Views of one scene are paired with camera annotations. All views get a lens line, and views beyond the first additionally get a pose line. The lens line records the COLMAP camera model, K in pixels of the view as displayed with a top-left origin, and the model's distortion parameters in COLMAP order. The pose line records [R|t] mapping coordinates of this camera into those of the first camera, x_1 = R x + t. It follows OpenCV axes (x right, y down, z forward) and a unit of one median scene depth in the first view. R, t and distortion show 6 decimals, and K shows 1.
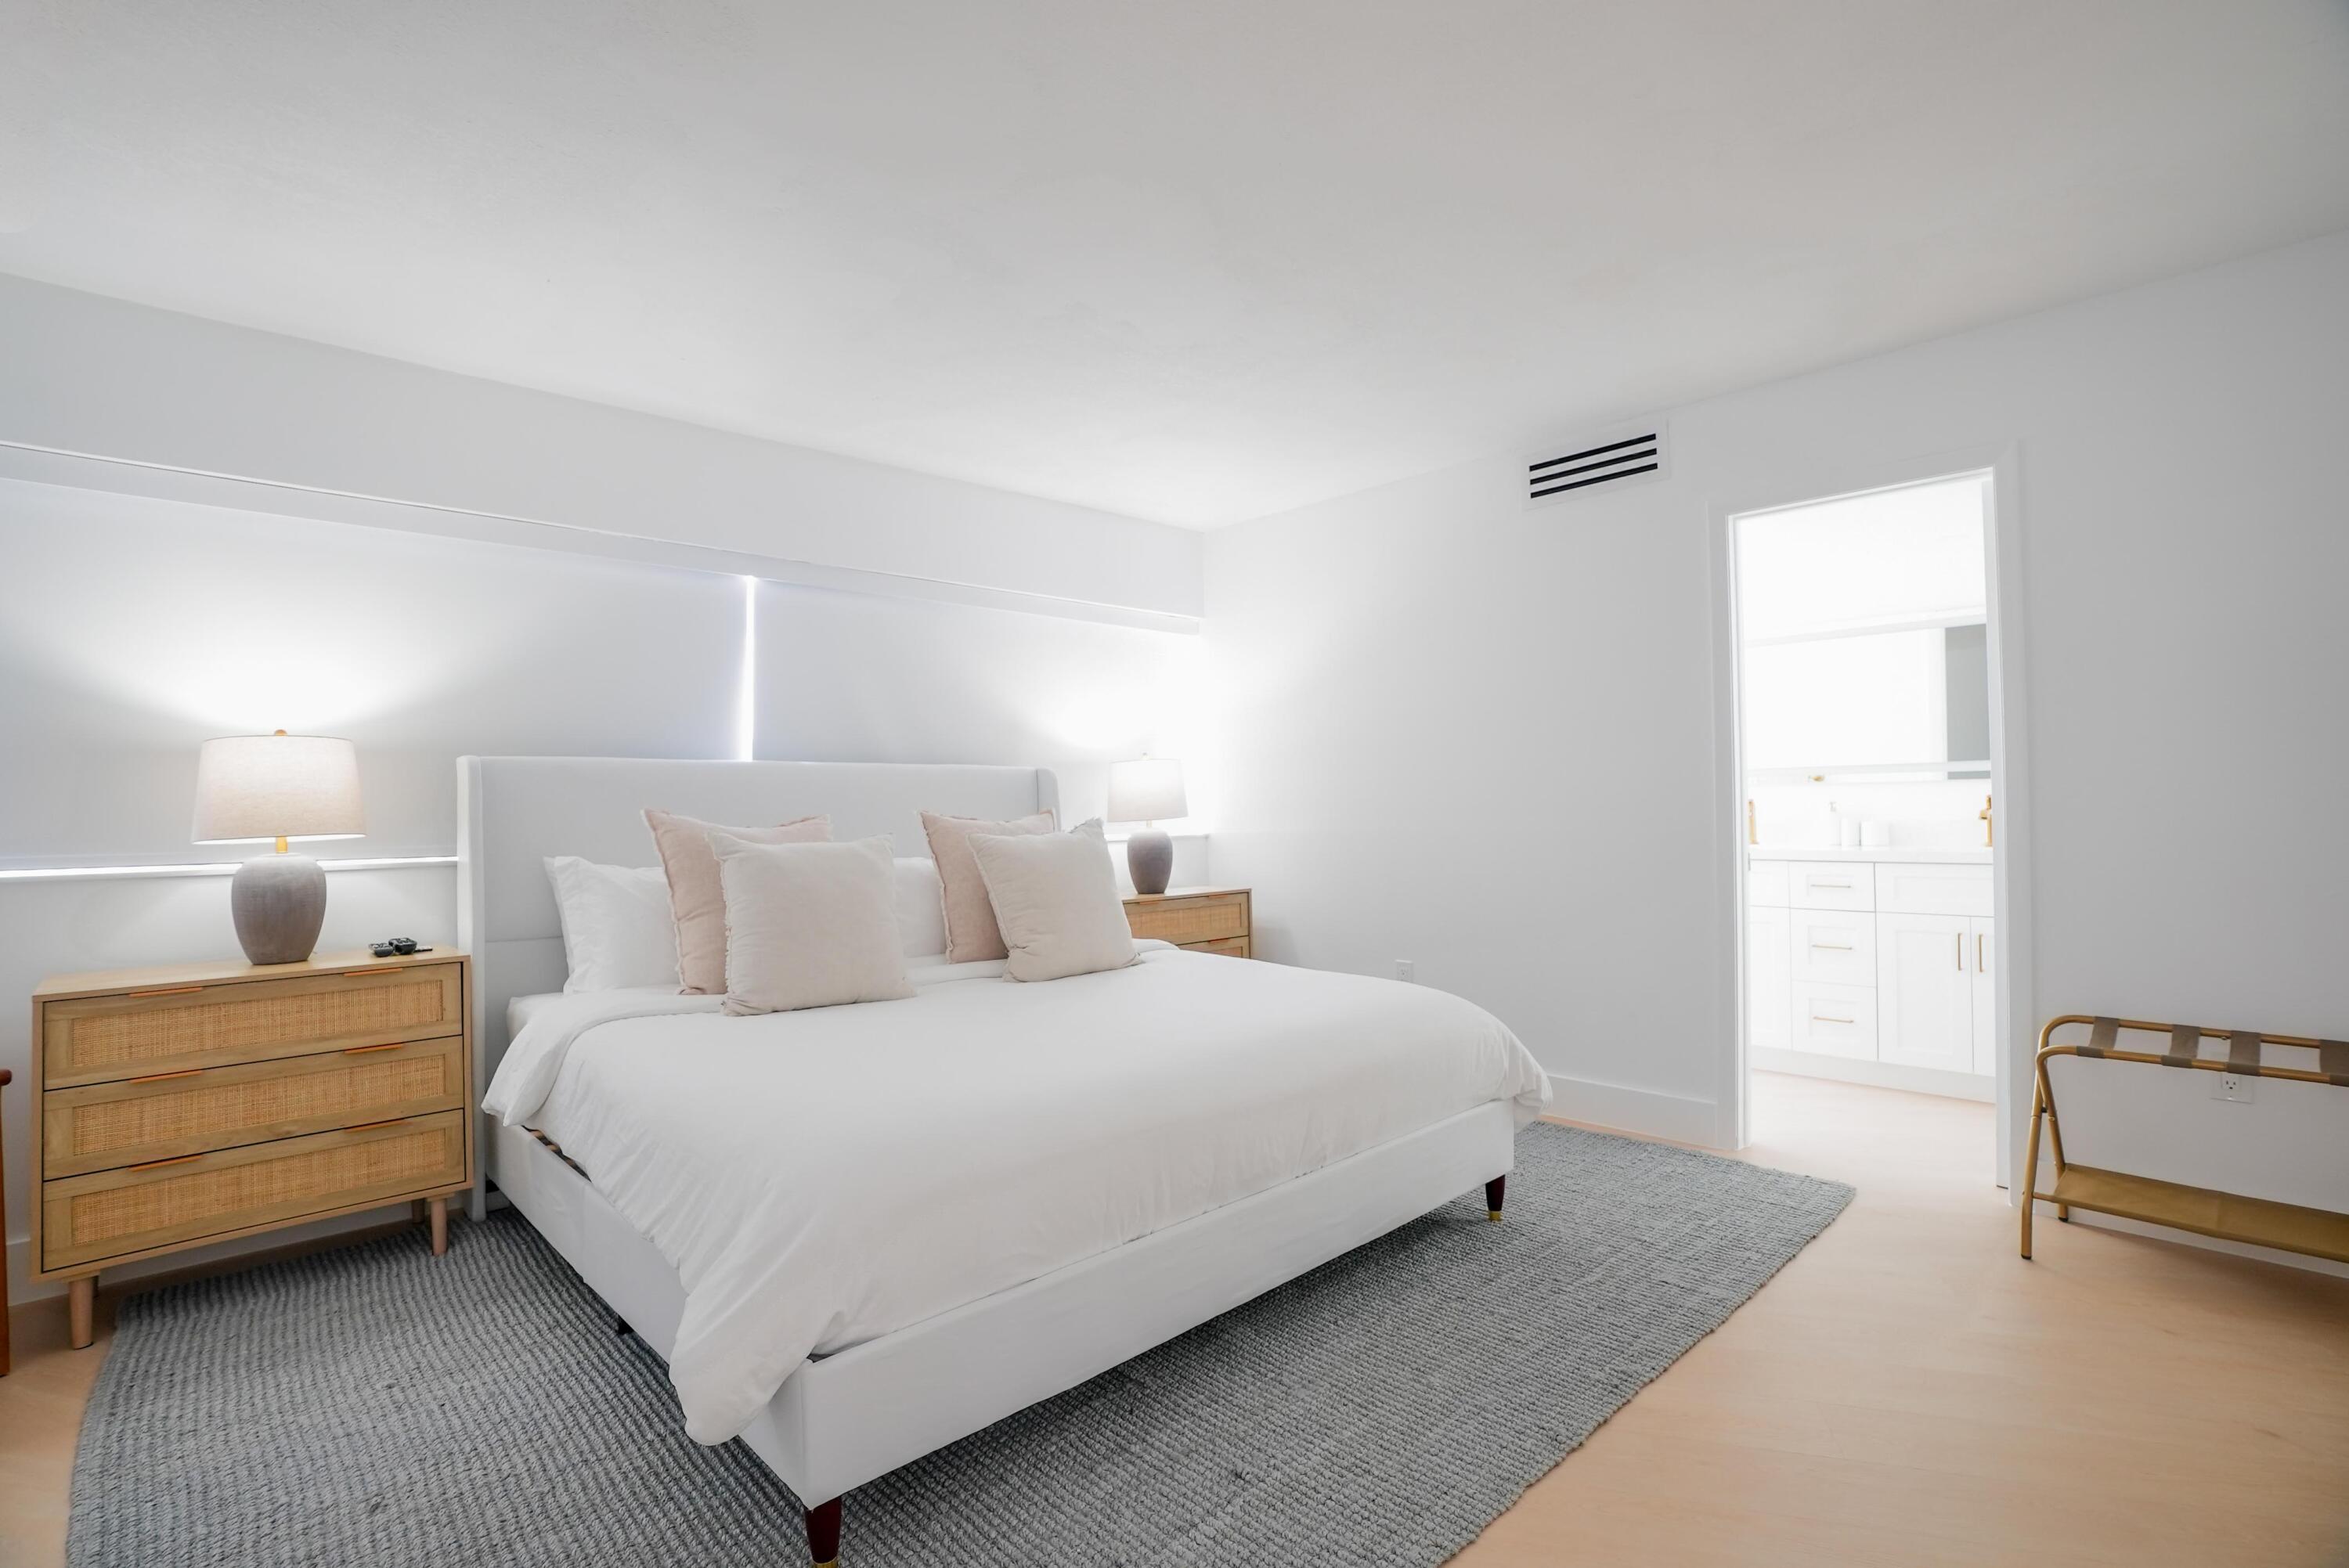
lens RADIAL K [[1091.1, 0, 1174.5], [0, 1091.1, 784.0], [0, 0, 1]] dist [-0.066418, 0.024848]
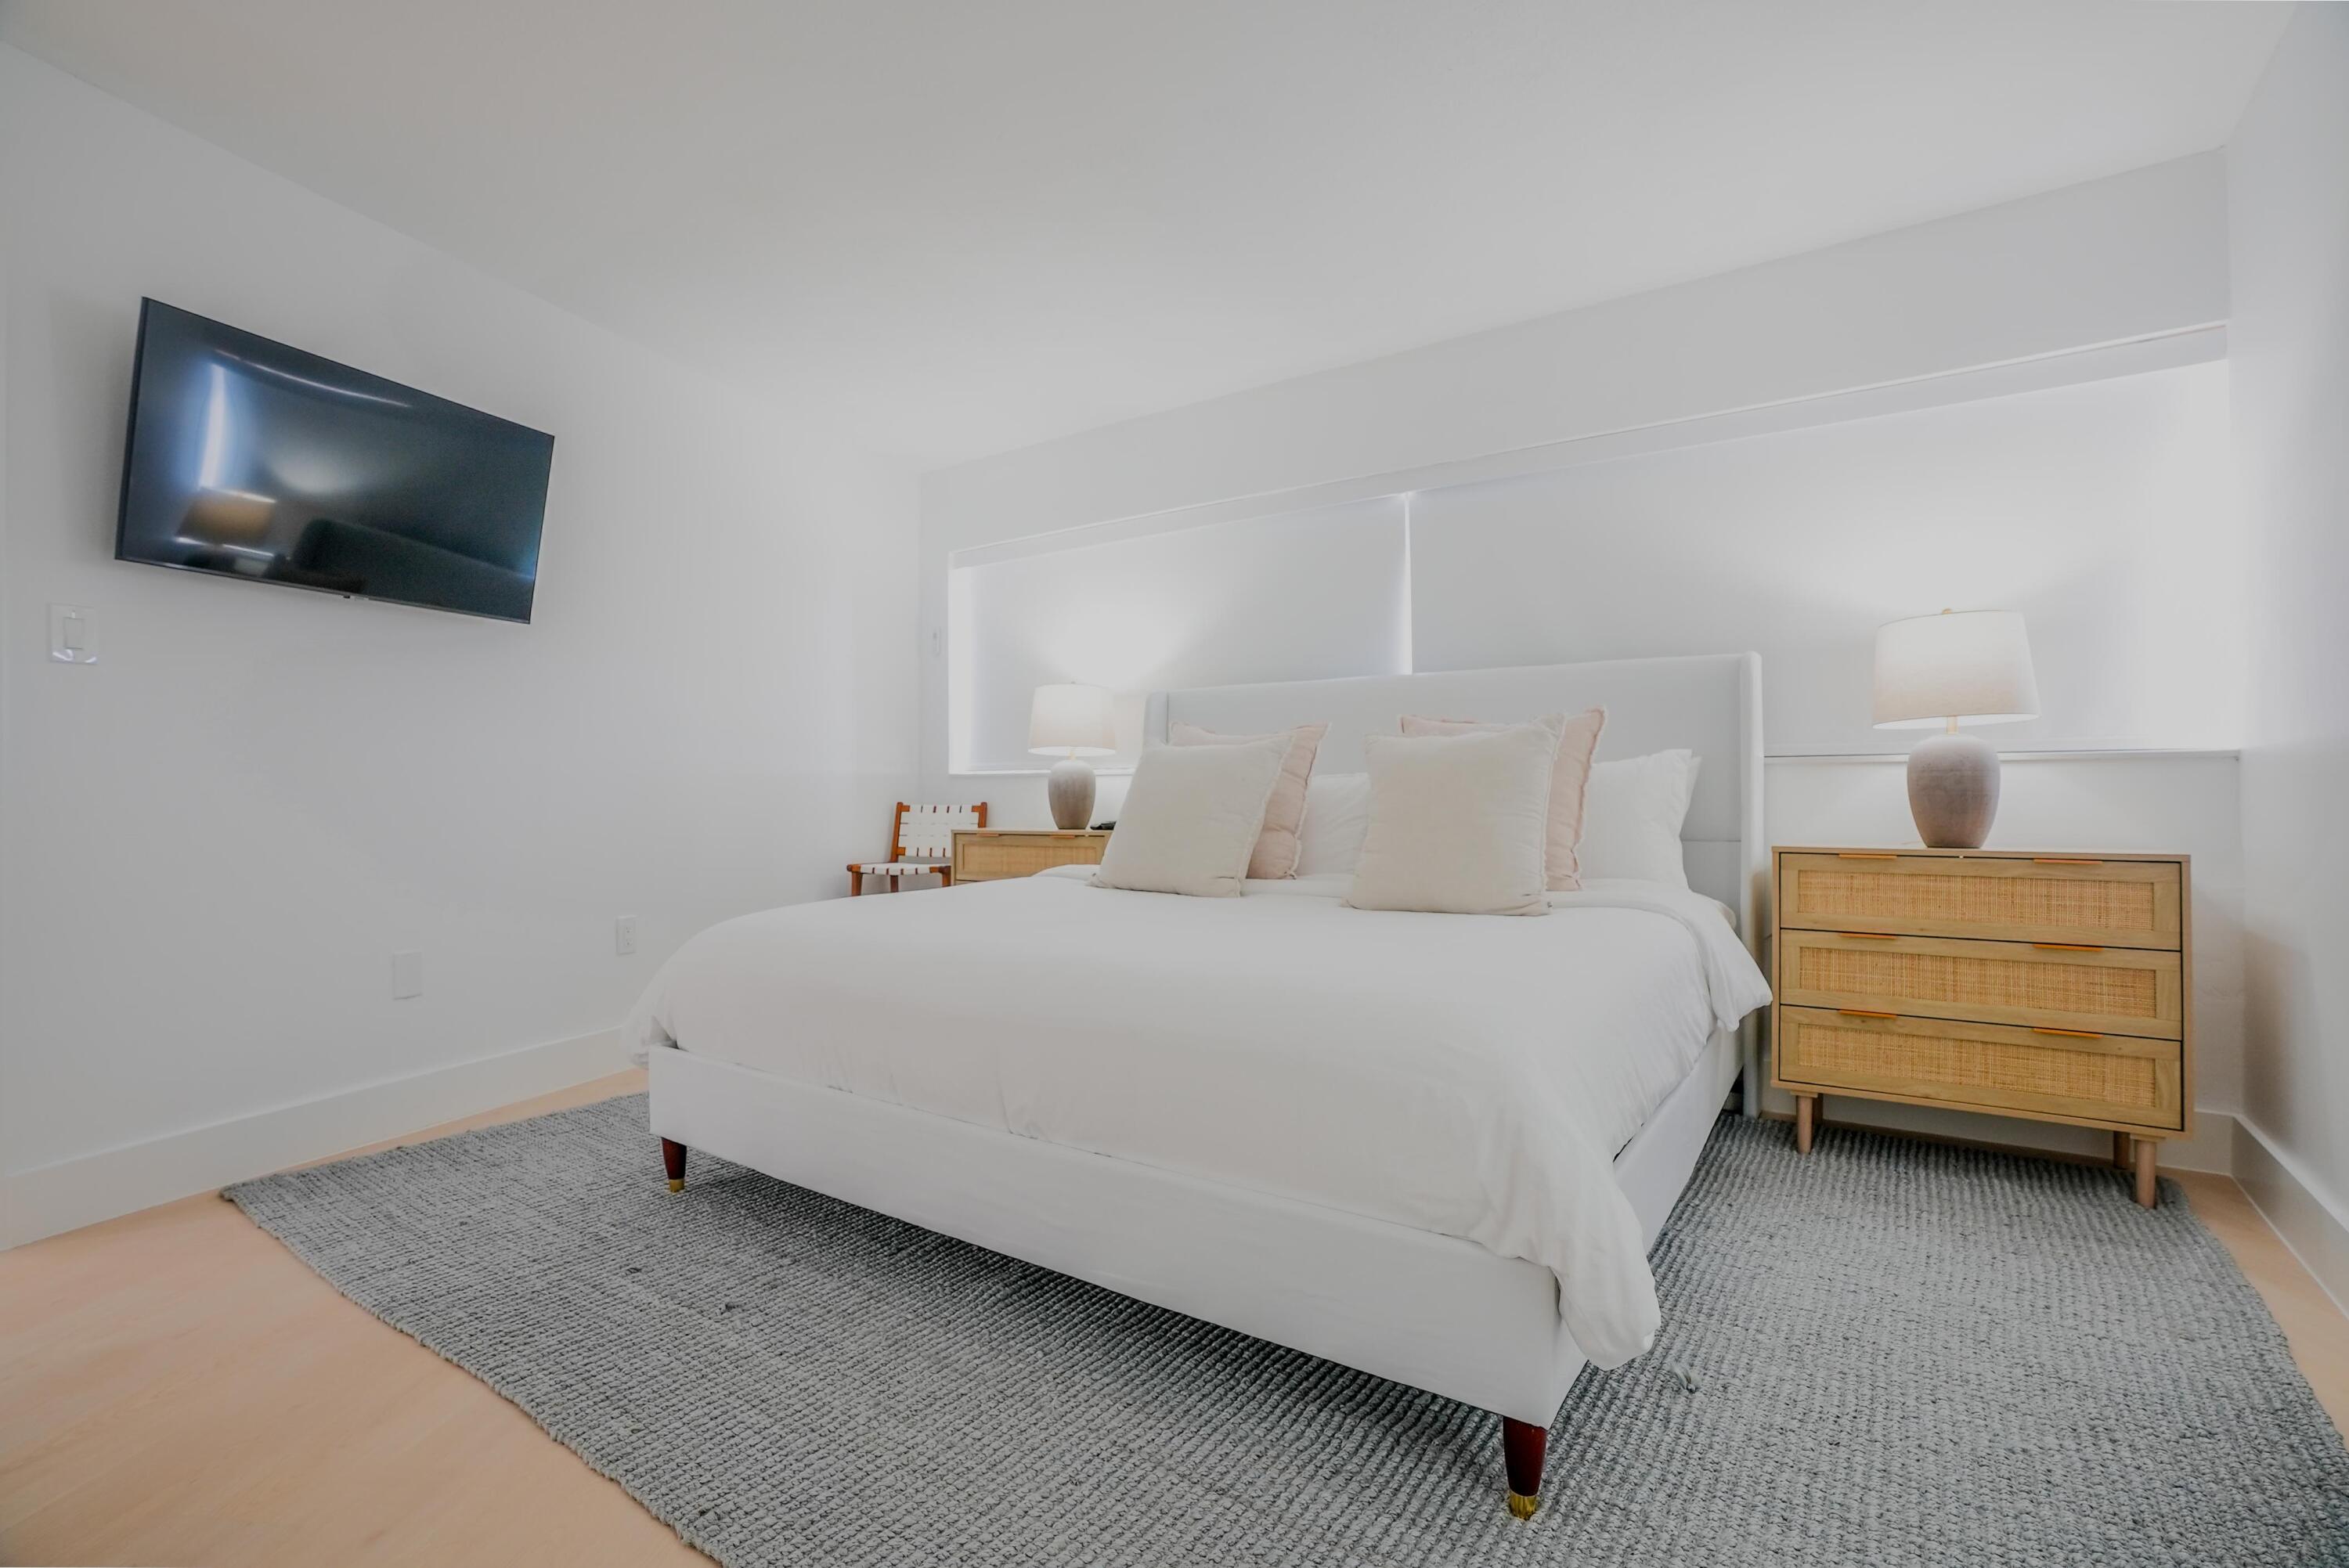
lens RADIAL K [[1091.1, 0, 1174.5], [0, 1091.1, 784.0], [0, 0, 1]] dist [-0.066418, 0.024848]
pose [[0.192379, 0.048586, -0.980117, 0.472114], [0.058635, 0.996420, 0.060903, 0.006085], [0.979567, -0.069186, 0.188841, 0.465480]]
